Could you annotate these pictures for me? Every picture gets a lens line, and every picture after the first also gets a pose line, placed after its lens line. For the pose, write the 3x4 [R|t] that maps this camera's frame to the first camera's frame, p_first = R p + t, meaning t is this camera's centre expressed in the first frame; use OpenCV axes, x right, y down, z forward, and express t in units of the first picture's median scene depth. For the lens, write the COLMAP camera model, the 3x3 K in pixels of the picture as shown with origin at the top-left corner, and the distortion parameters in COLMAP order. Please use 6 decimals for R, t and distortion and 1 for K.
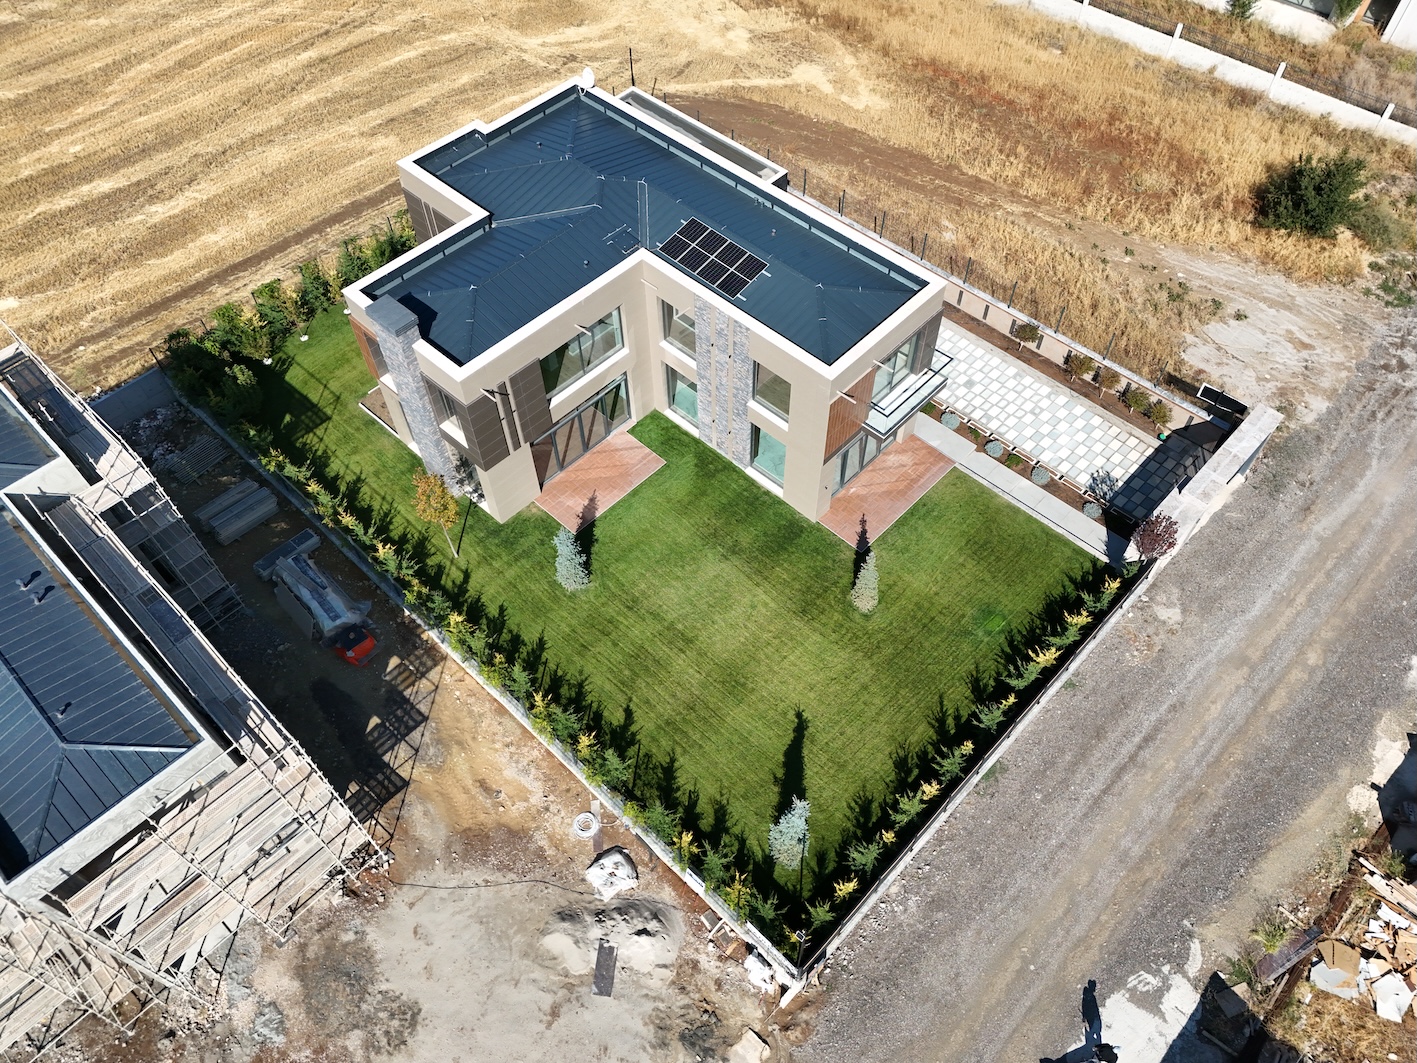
lens RADIAL K [[1034.1, 0, 716.7], [0, 1034.1, 531.3], [0, 0, 1]] dist [0.043754, -0.006612]
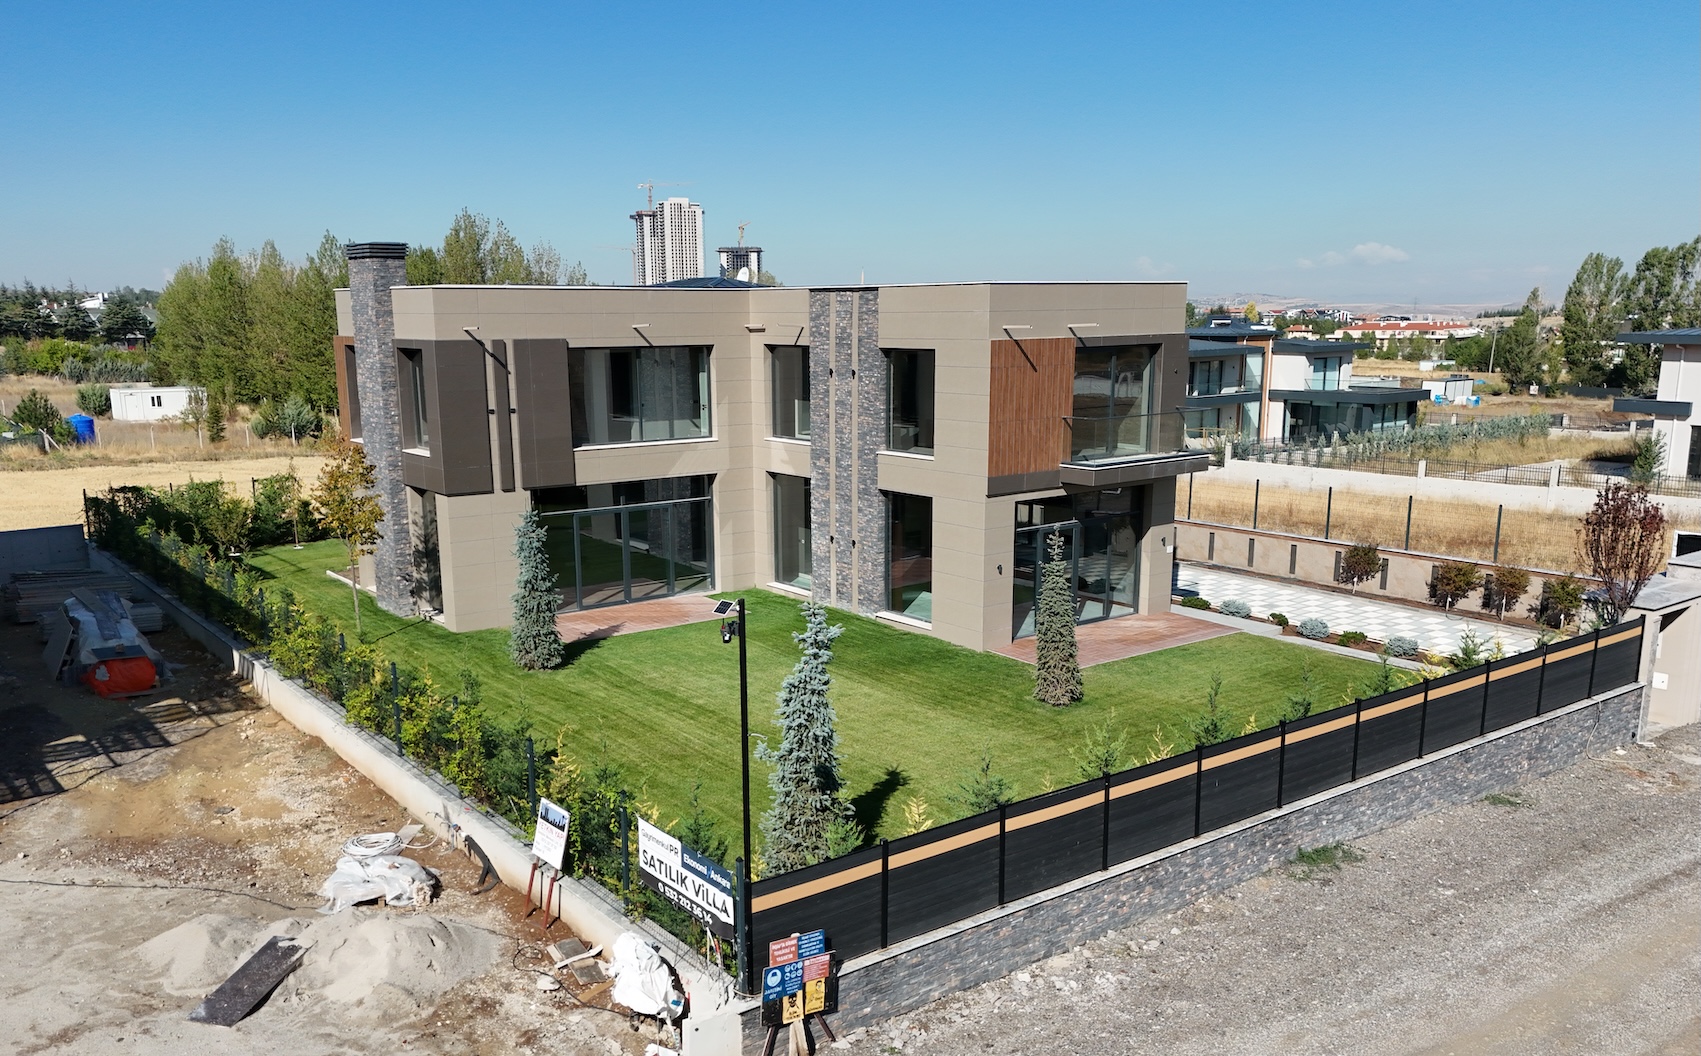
lens RADIAL K [[1342.9, 0, 831.2], [0, 1342.9, 619.5], [0, 0, 1]] dist [0.060417, -0.022479]
pose [[0.986801, 0.036437, -0.157787, 0.139289], [-0.130986, 0.752517, -0.645415, 0.500824], [0.095221, 0.657564, 0.747357, 0.467793]]
